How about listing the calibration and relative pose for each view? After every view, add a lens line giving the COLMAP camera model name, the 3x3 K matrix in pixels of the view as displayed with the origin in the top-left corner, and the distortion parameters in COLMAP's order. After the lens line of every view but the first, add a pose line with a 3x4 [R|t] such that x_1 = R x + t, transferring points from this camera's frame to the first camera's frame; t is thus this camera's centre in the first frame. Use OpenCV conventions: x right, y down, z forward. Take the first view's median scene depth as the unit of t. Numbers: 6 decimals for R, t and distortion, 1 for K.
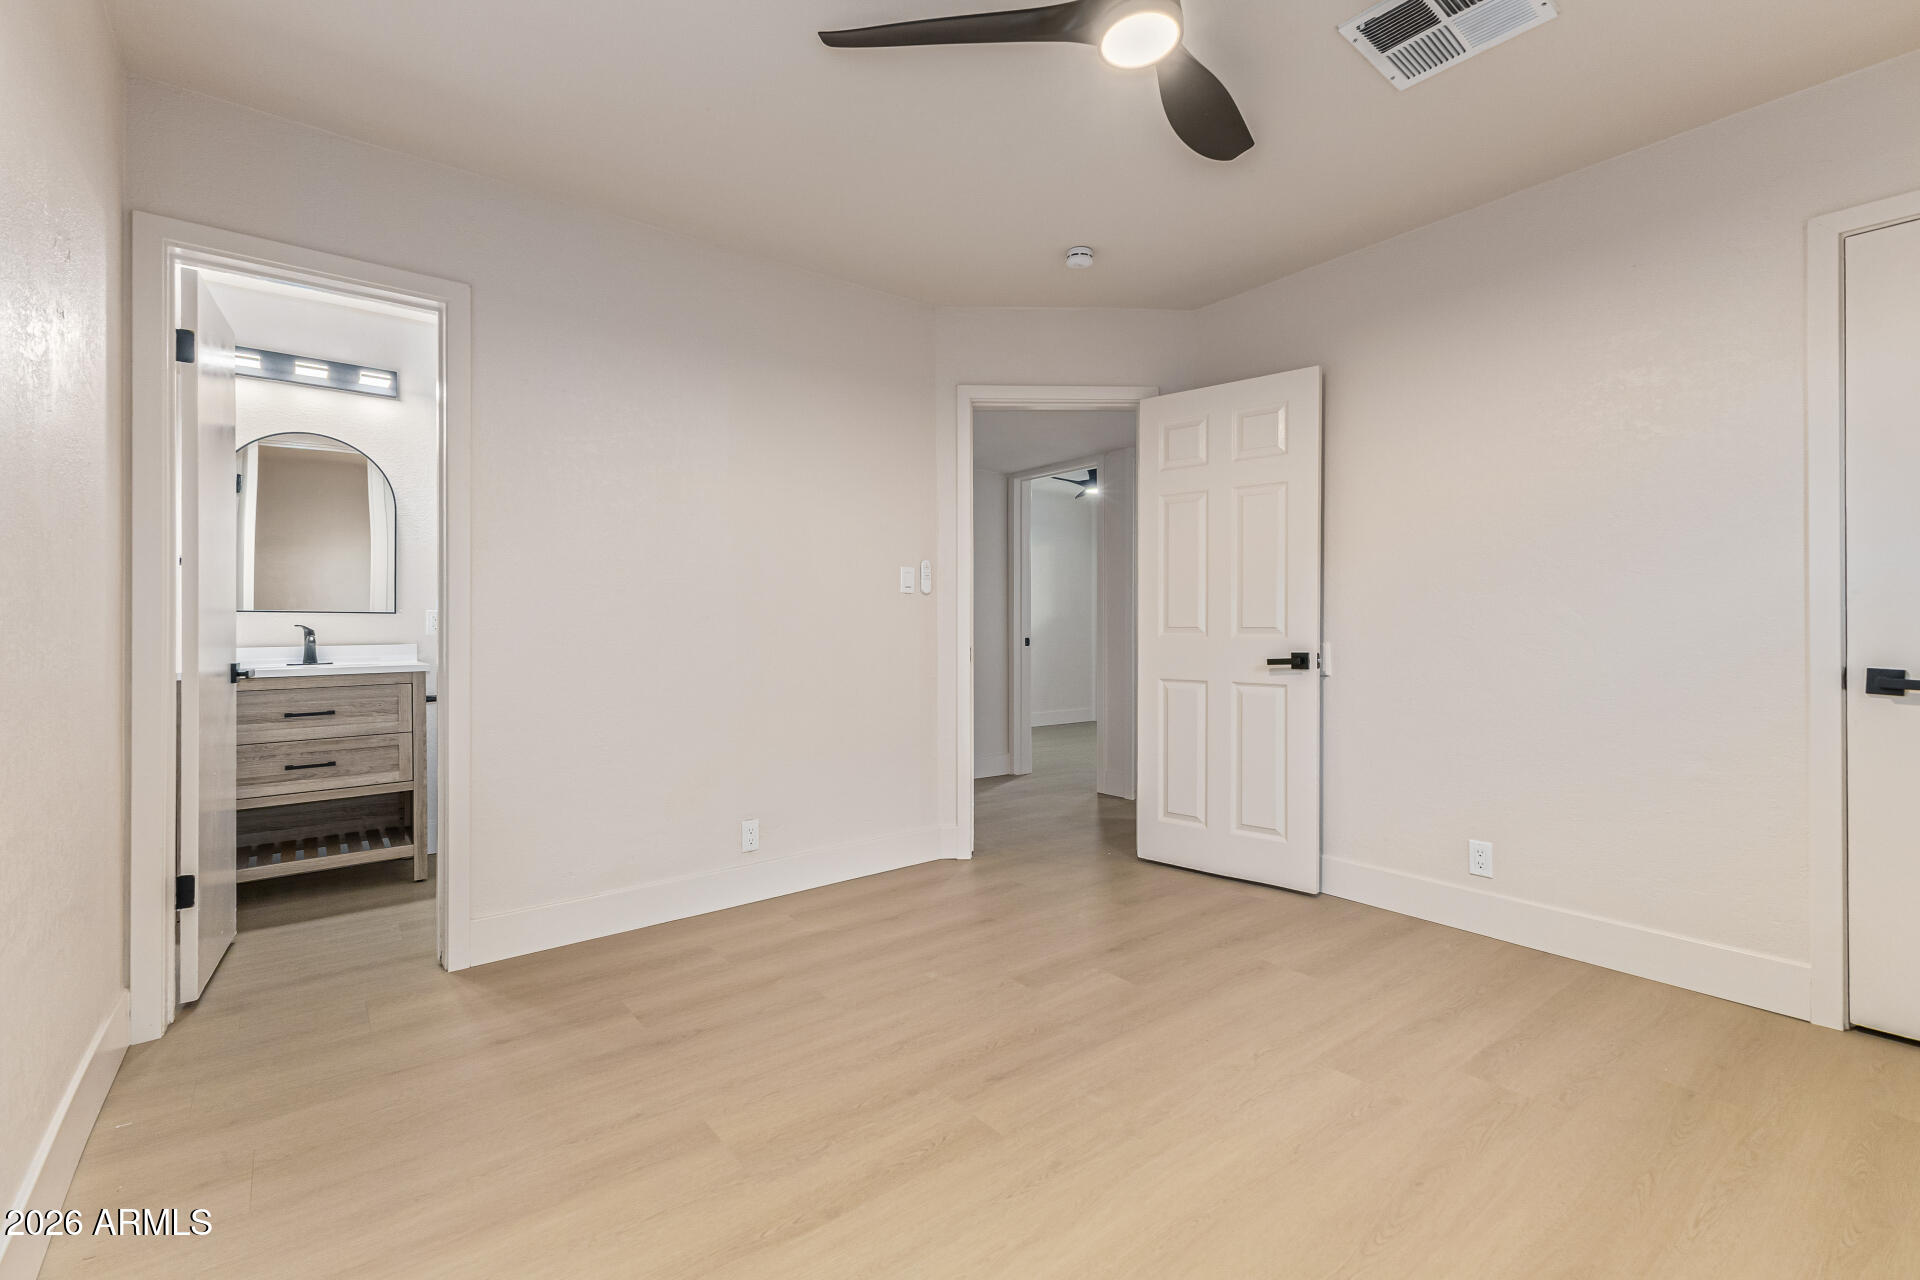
lens RADIAL K [[834.8, 0, 951.2], [0, 834.8, 628.6], [0, 0, 1]] dist [0.013660, -0.001118]
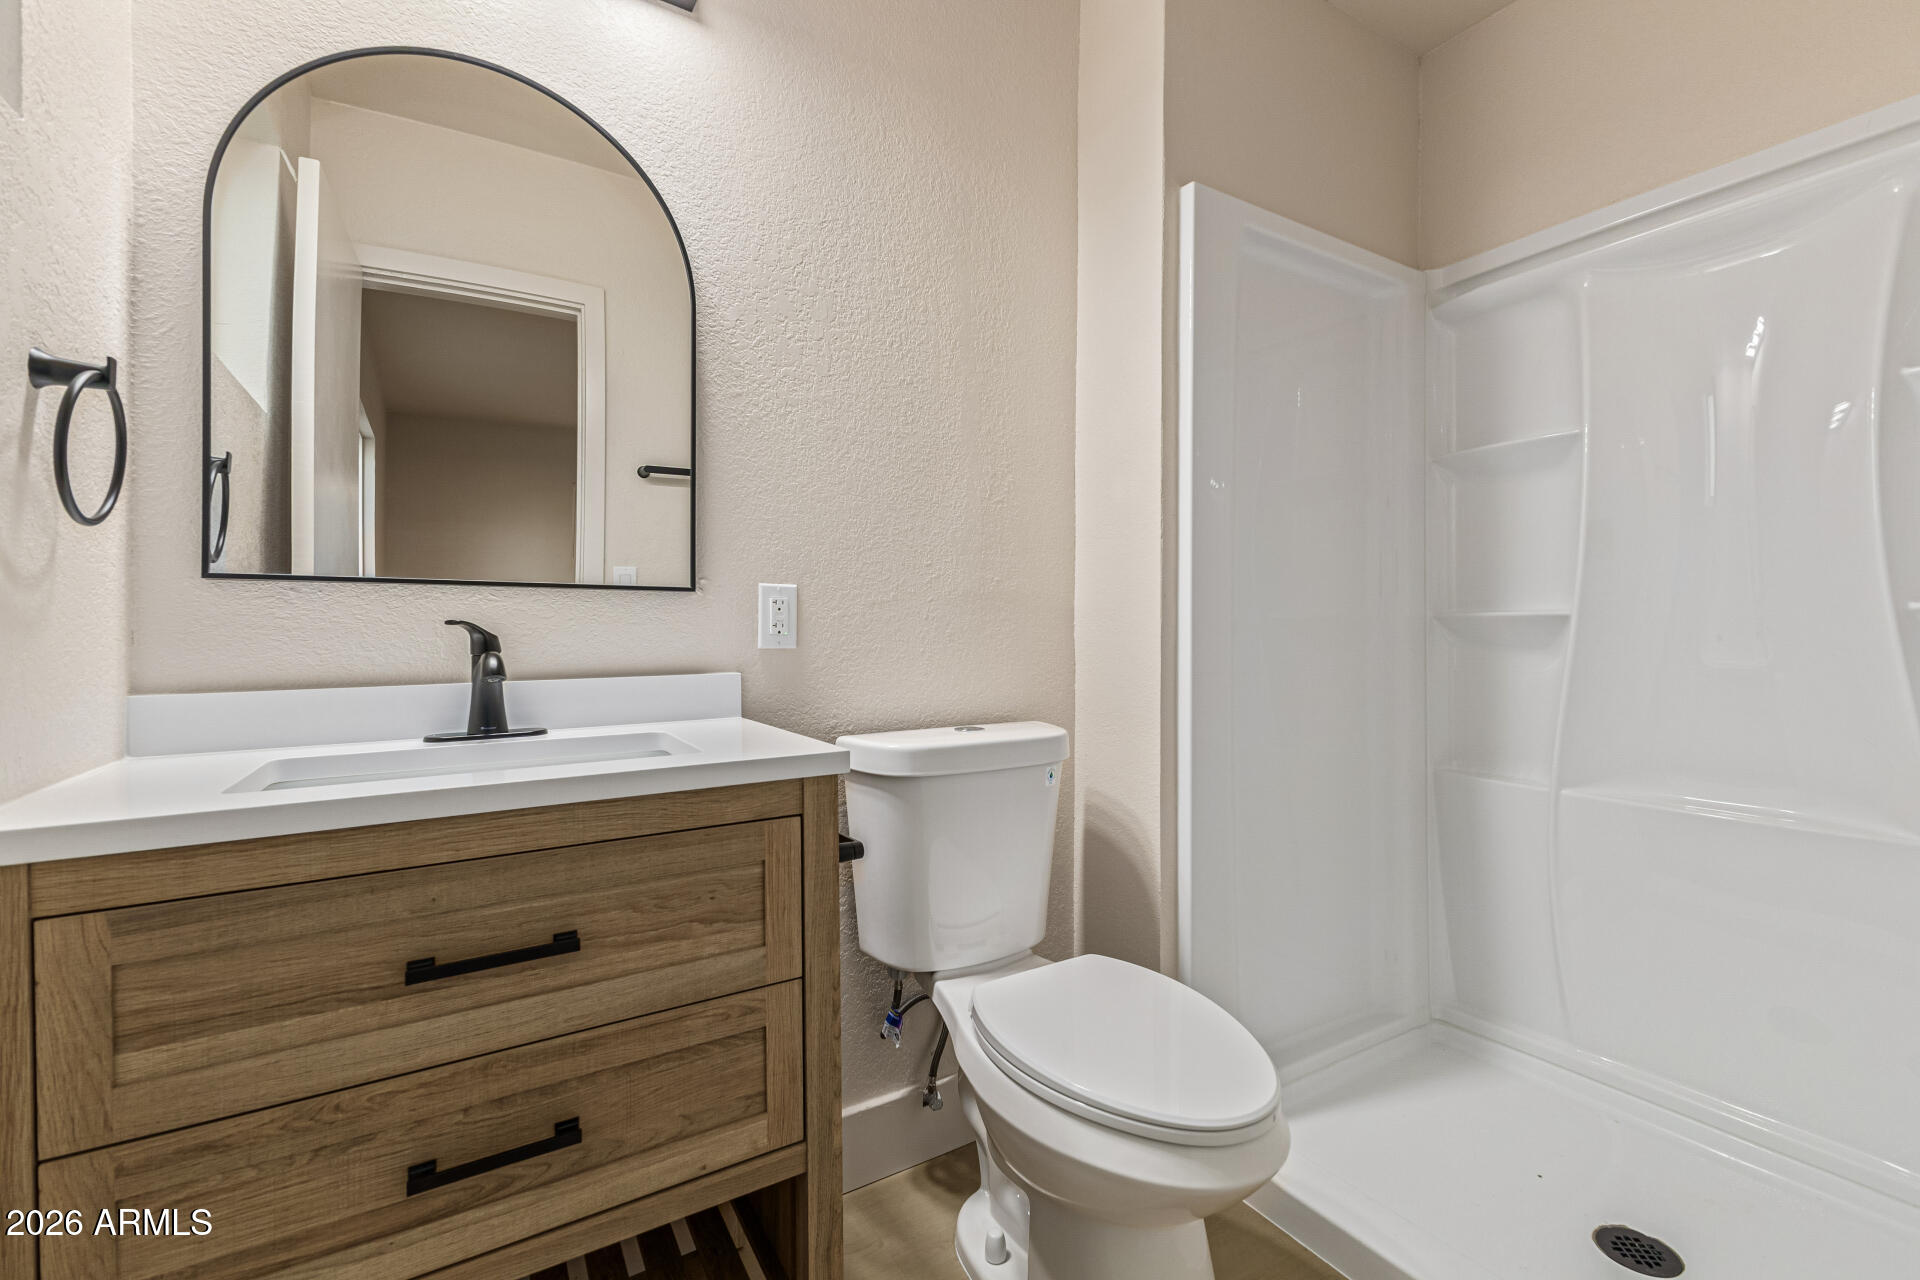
lens RADIAL K [[834.8, 0, 968.1], [0, 834.8, 632.9], [0, 0, 1]] dist [0.013660, -0.001118]
pose [[0.993887, 0.006159, -0.110228, -0.559201], [-0.005672, 0.999973, 0.004732, -0.002532], [0.110254, -0.004077, 0.993895, 0.719566]]
